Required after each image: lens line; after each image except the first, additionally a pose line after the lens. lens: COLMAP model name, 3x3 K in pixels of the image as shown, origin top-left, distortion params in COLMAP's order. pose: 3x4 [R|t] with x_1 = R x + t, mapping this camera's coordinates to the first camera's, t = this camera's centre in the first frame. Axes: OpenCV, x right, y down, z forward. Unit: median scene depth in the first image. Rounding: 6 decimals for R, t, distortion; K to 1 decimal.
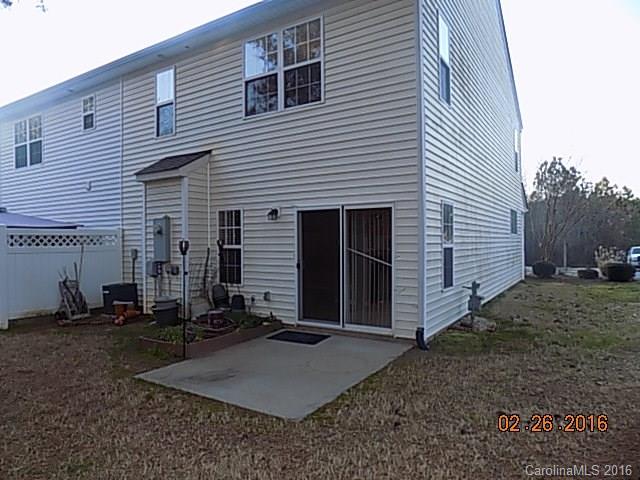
lens RADIAL K [[433.8, 0, 315.0], [0, 433.8, 240.8], [0, 0, 1]] dist [-0.058878, 0.047182]
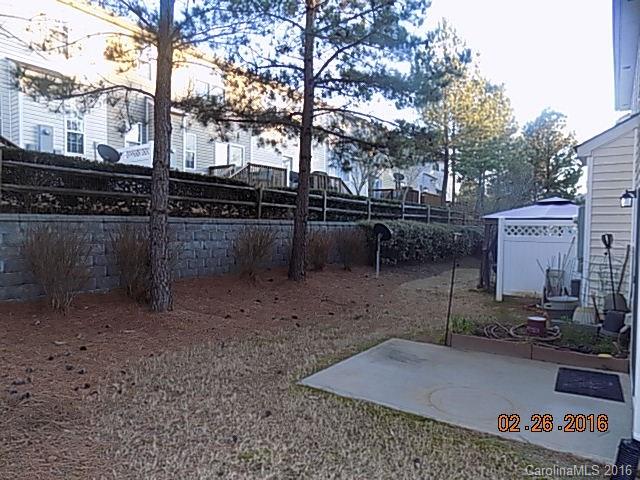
lens RADIAL K [[433.8, 0, 316.2], [0, 433.8, 239.4], [0, 0, 1]] dist [-0.058878, 0.047182]
pose [[-0.056940, 0.036913, -0.997695, 0.767201], [-0.011447, 0.999226, 0.037623, -0.019286], [0.998312, 0.013563, -0.056473, 0.749819]]
